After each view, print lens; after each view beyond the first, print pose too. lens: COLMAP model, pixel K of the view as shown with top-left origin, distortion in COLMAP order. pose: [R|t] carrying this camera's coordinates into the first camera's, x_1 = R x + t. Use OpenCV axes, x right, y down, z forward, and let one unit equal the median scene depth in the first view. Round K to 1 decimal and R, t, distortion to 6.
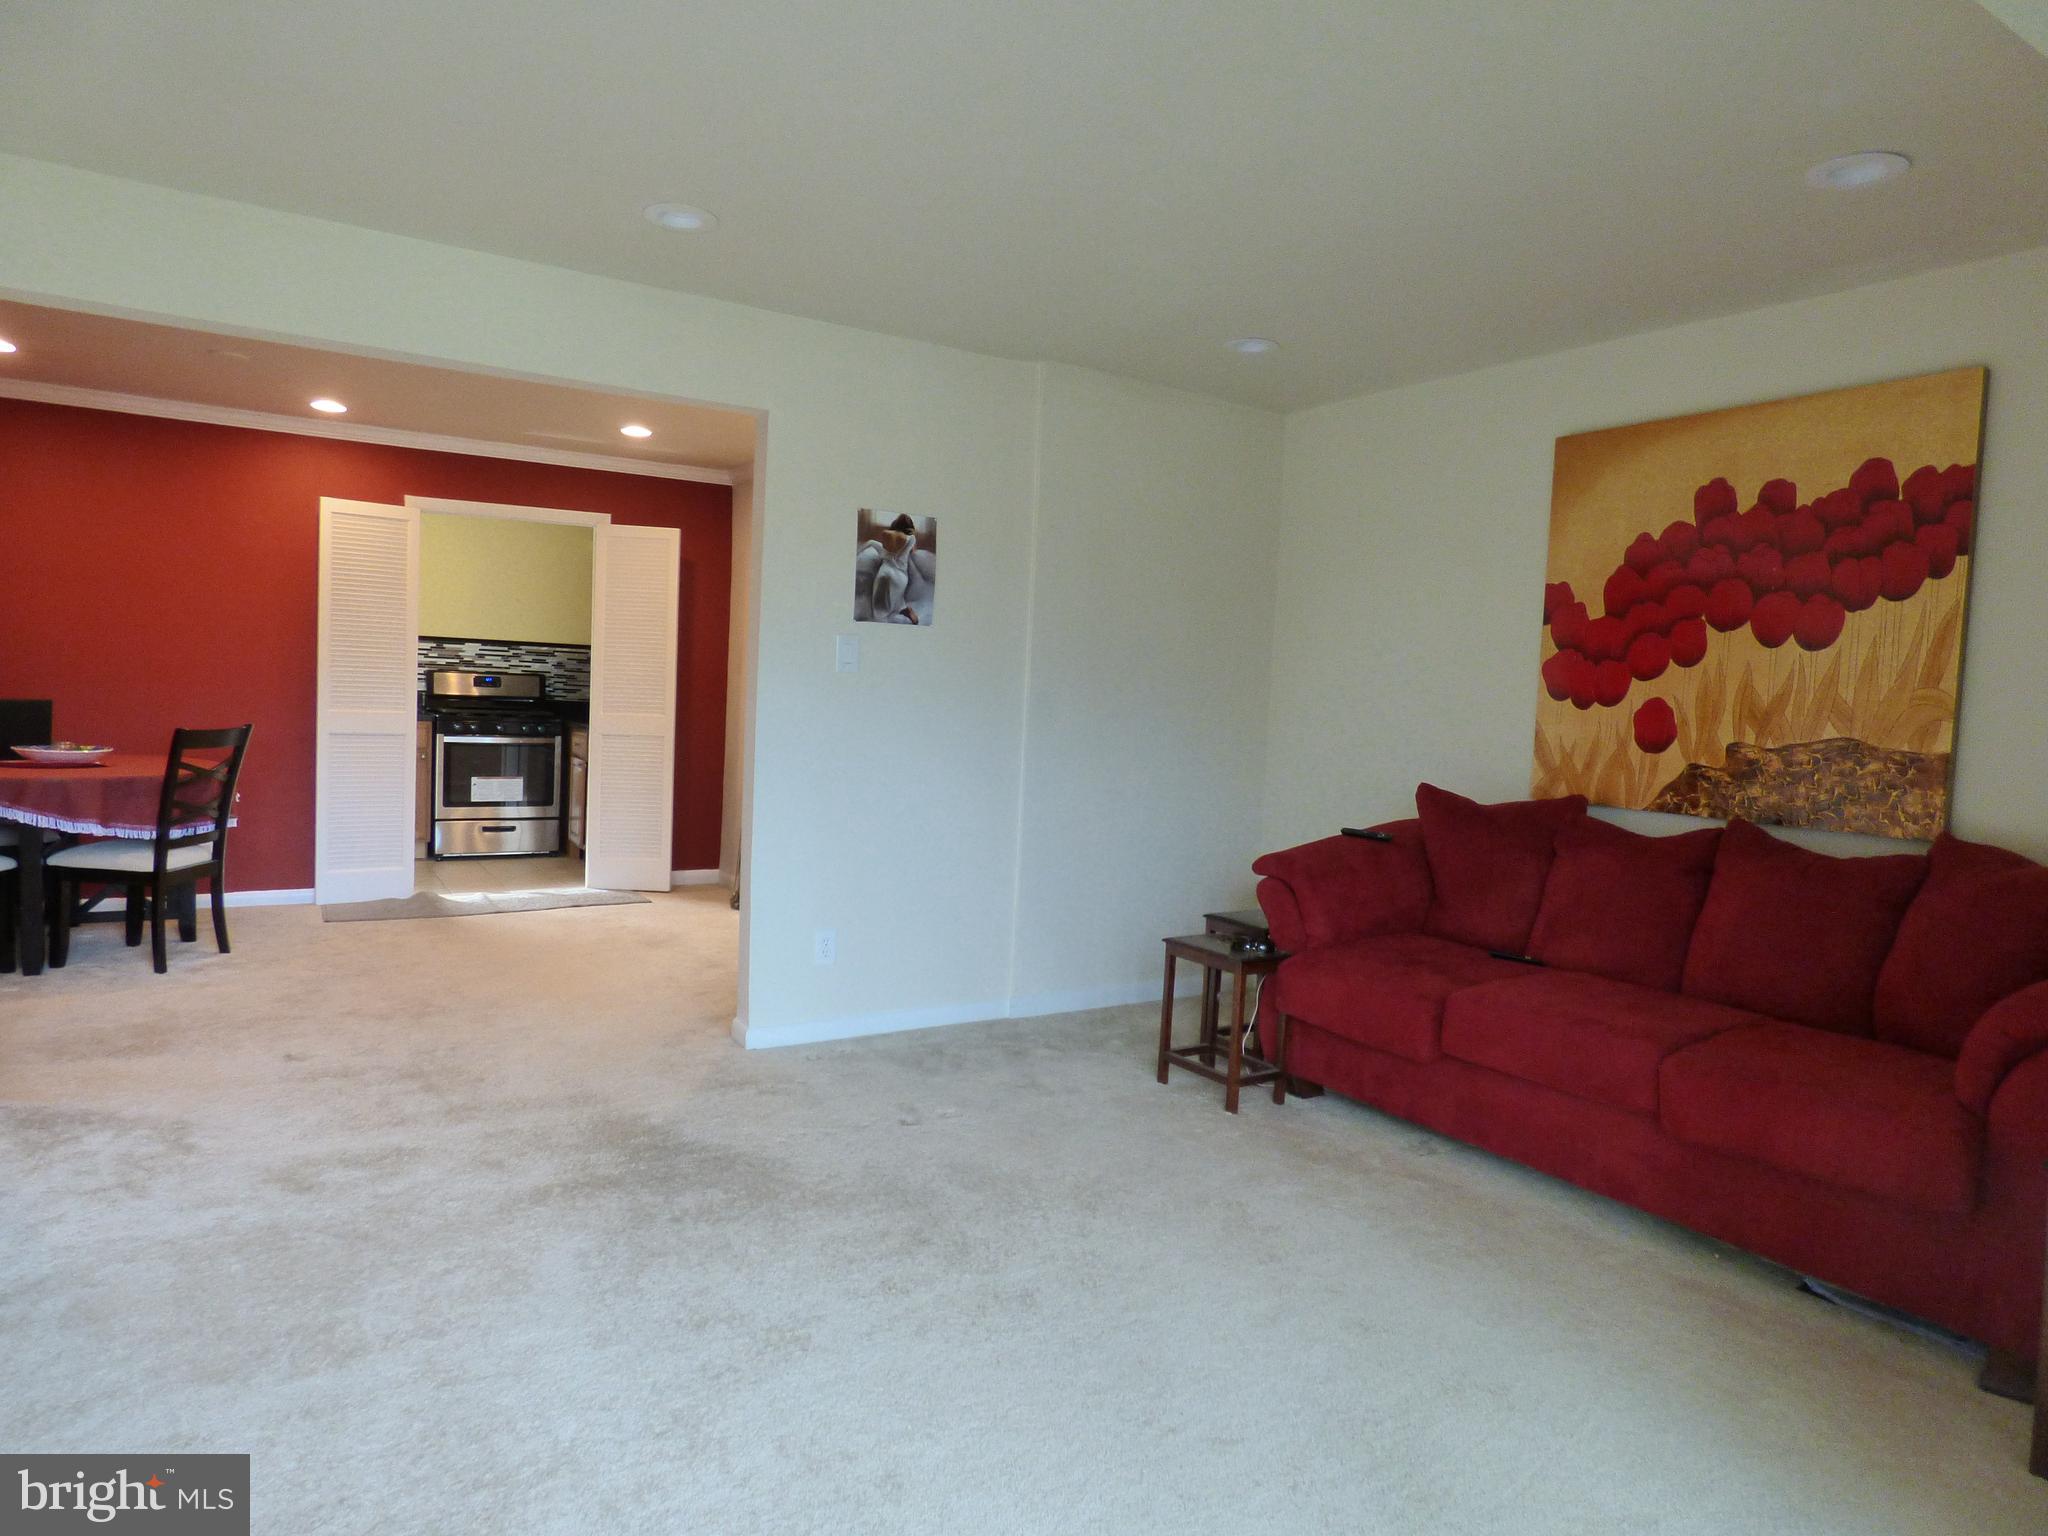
lens RADIAL K [[1220.3, 0, 1026.0], [0, 1220.3, 764.1], [0, 0, 1]] dist [-0.023344, 0.005049]
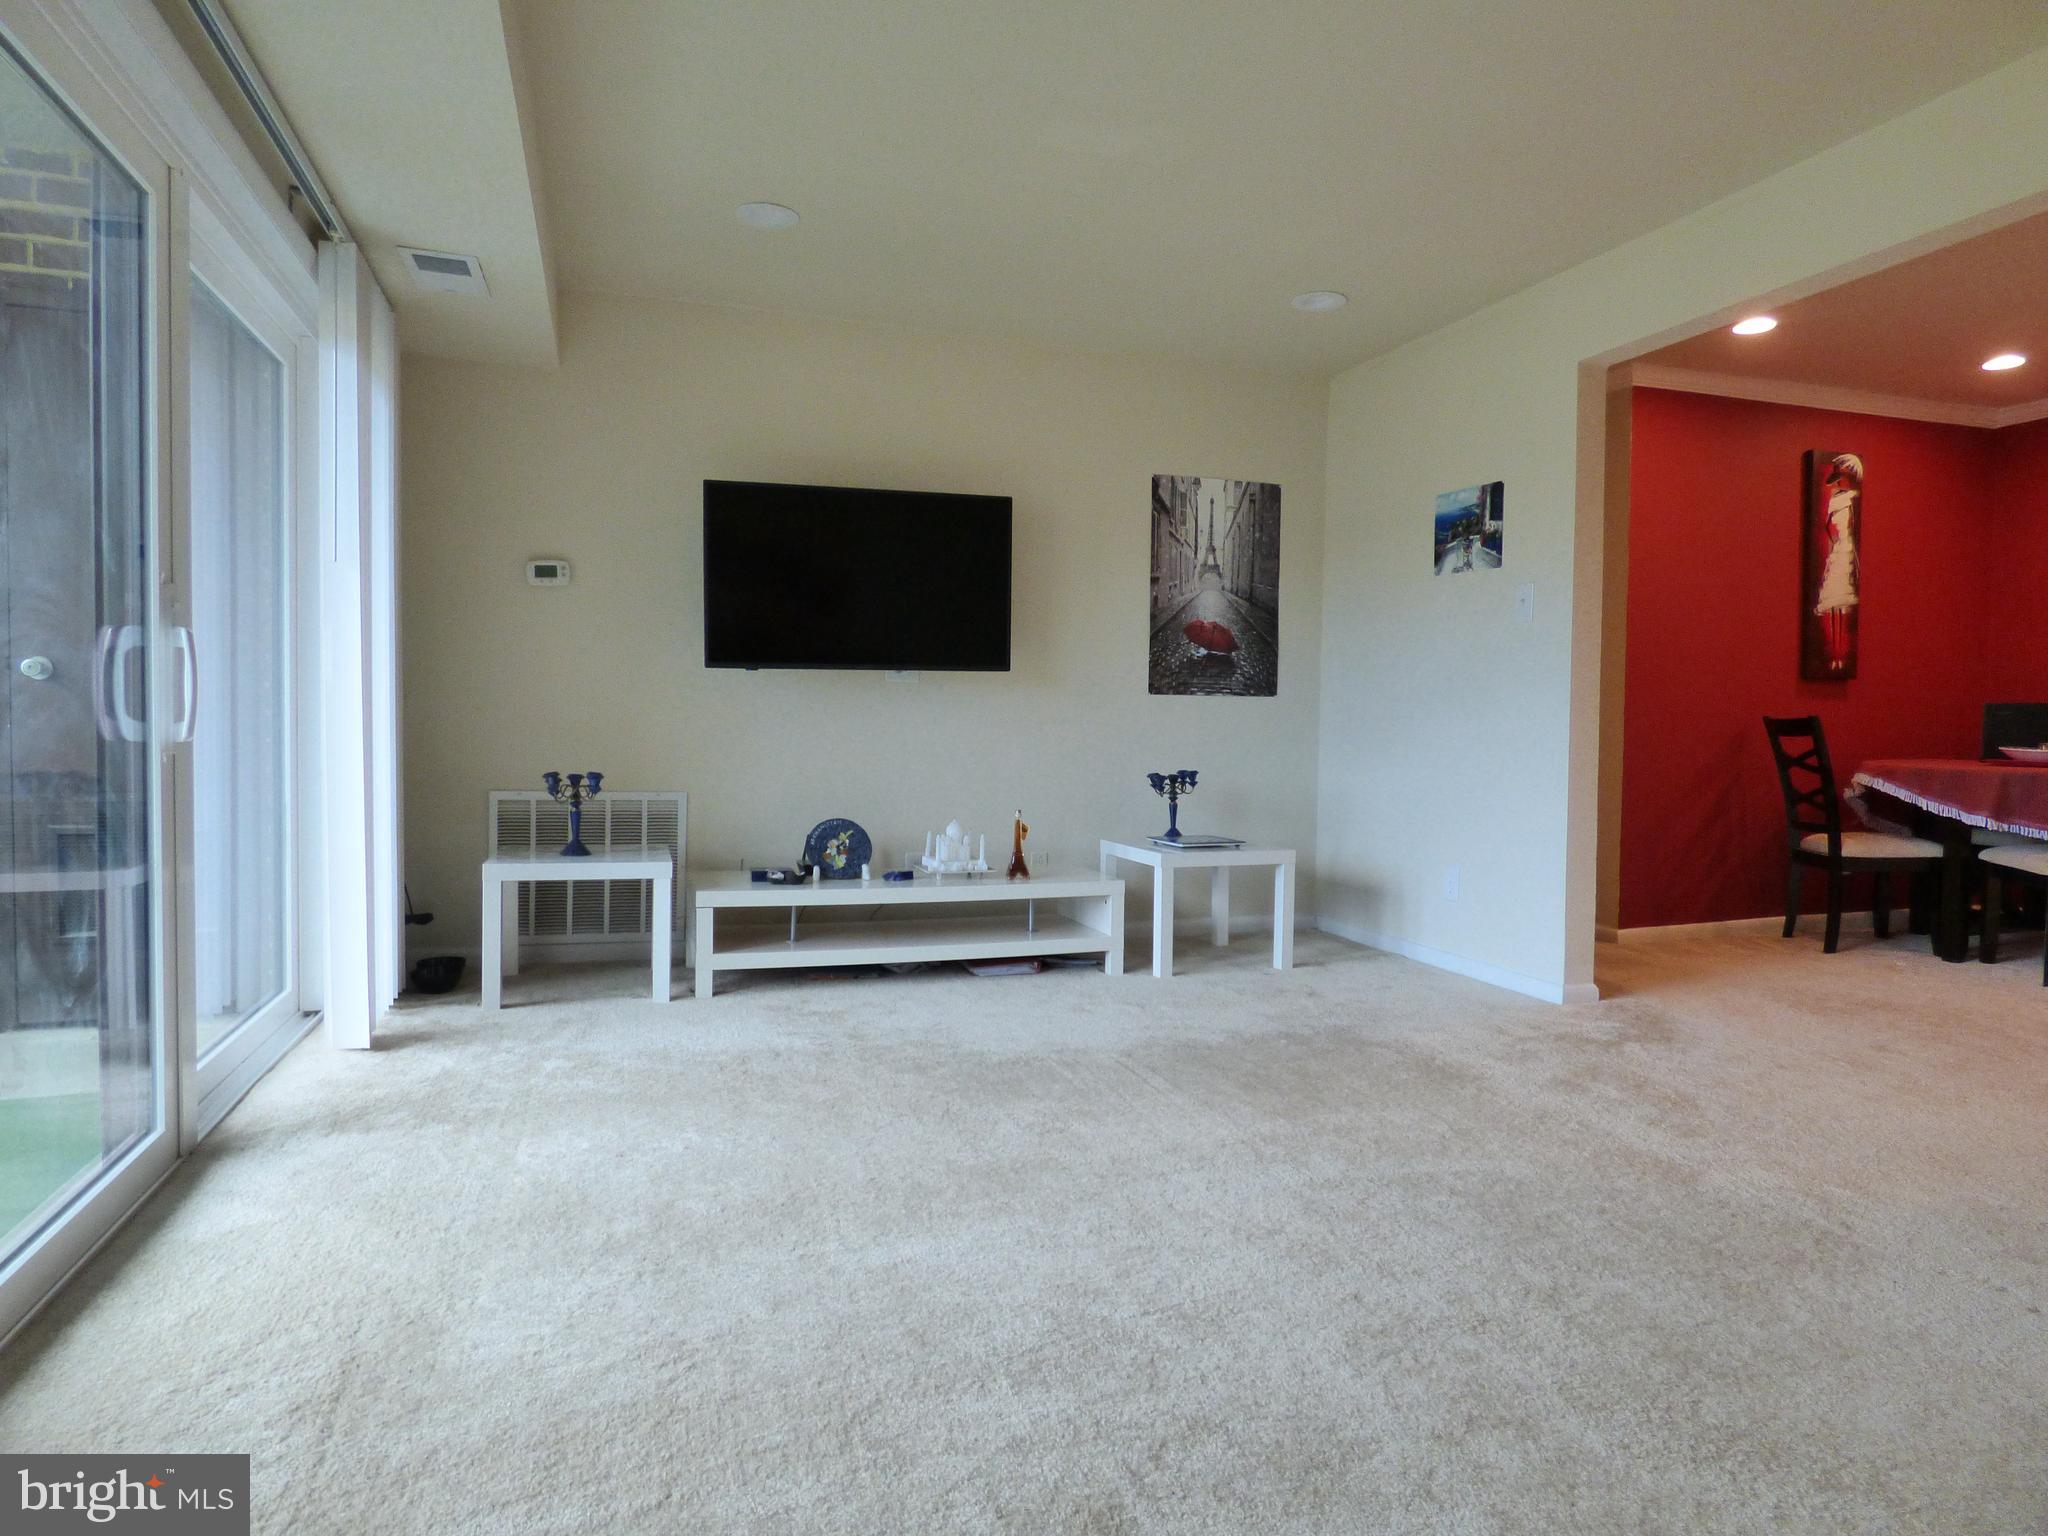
lens RADIAL K [[1220.3, 0, 1038.8], [0, 1220.3, 767.7], [0, 0, 1]] dist [-0.023344, 0.005049]
pose [[-0.235197, -0.001054, -0.971947, 0.581923], [-0.072733, 0.997215, 0.016519, 0.076324], [0.969223, 0.074578, -0.234619, 0.736917]]
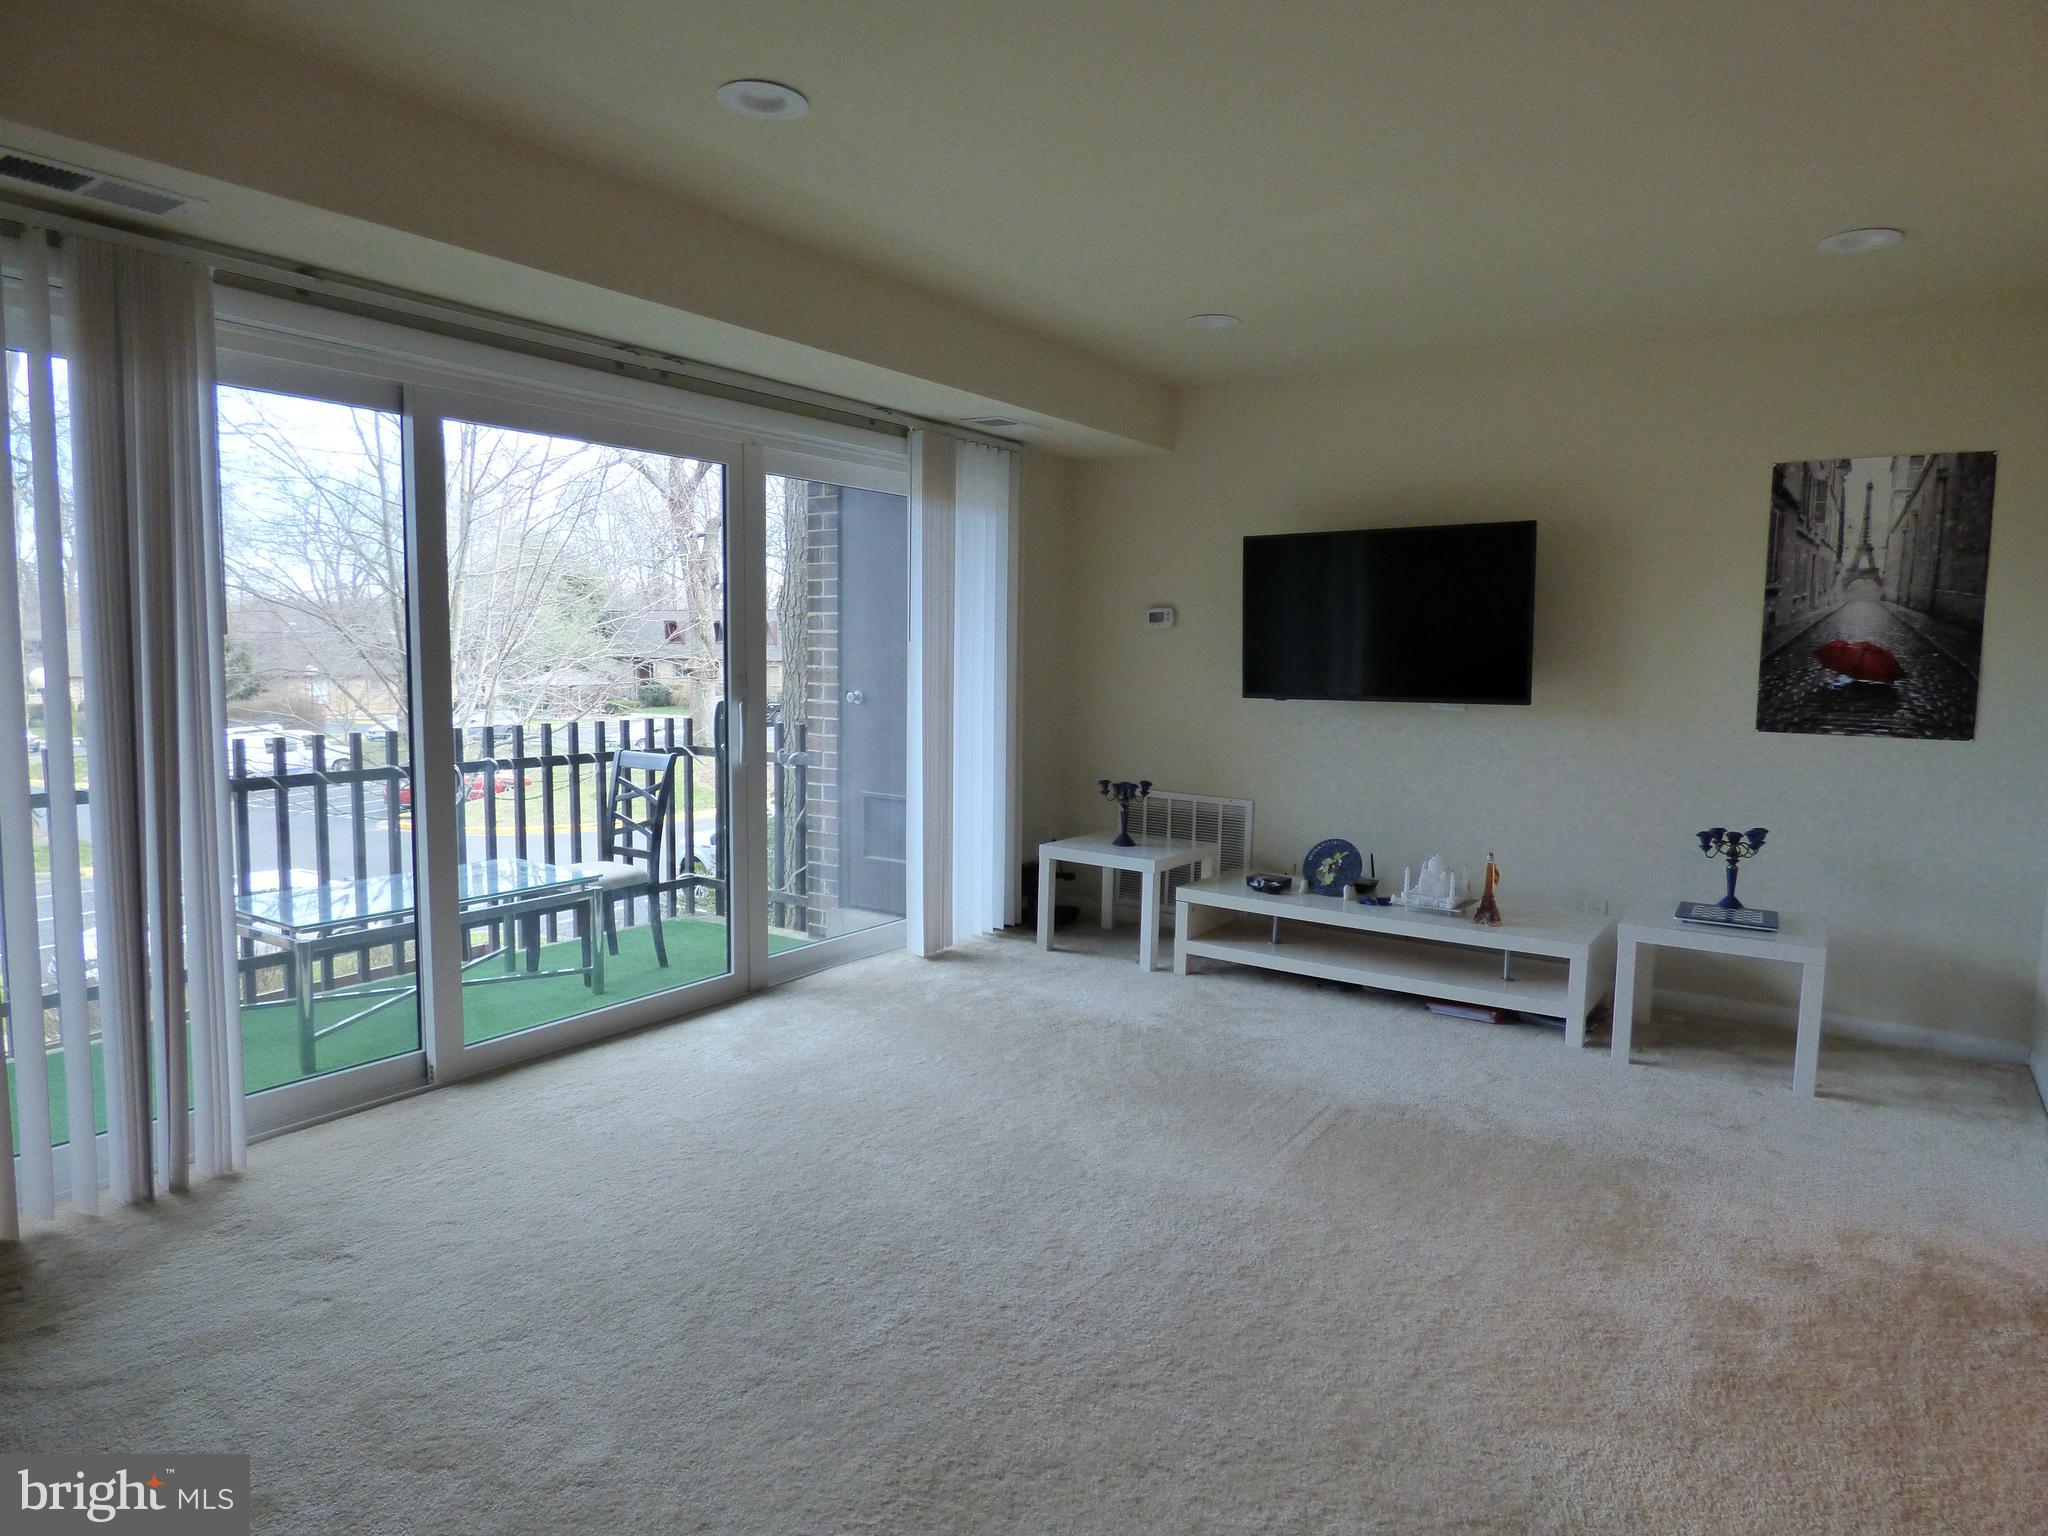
lens RADIAL K [[1220.3, 0, 1013.8], [0, 1220.3, 750.4], [0, 0, 1]] dist [-0.023344, 0.005049]
pose [[-0.918748, -0.020247, -0.394324, 0.304070], [-0.071599, 0.990671, 0.115953, -0.053884], [0.388297, 0.134765, -0.911627, 1.281862]]
